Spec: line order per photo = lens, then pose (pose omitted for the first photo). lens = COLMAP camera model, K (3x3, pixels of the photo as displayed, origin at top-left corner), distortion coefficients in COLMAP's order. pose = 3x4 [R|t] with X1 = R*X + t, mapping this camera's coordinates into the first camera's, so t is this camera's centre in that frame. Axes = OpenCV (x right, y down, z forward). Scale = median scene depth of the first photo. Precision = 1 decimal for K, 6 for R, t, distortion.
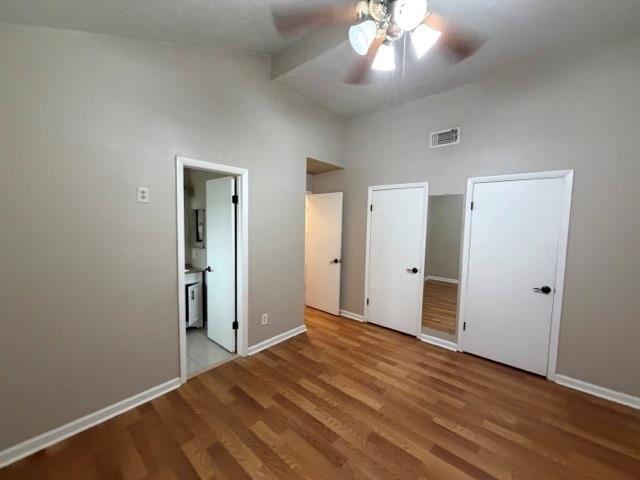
lens RADIAL K [[255.2, 0, 318.6], [0, 255.2, 239.9], [0, 0, 1]] dist [-0.001571, -0.000122]
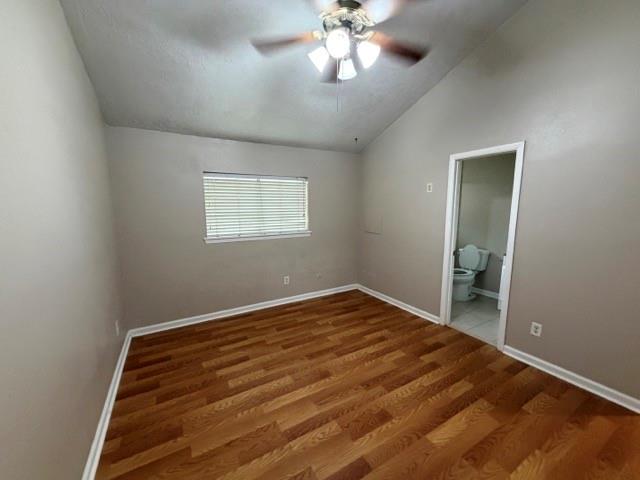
lens RADIAL K [[255.2, 0, 318.6], [0, 255.2, 239.9], [0, 0, 1]] dist [-0.001571, -0.000122]
pose [[-0.326974, 0.109847, -0.938627, 0.960359], [-0.072035, 0.987435, 0.140653, -0.026472], [0.942284, 0.113604, -0.314953, 0.809379]]
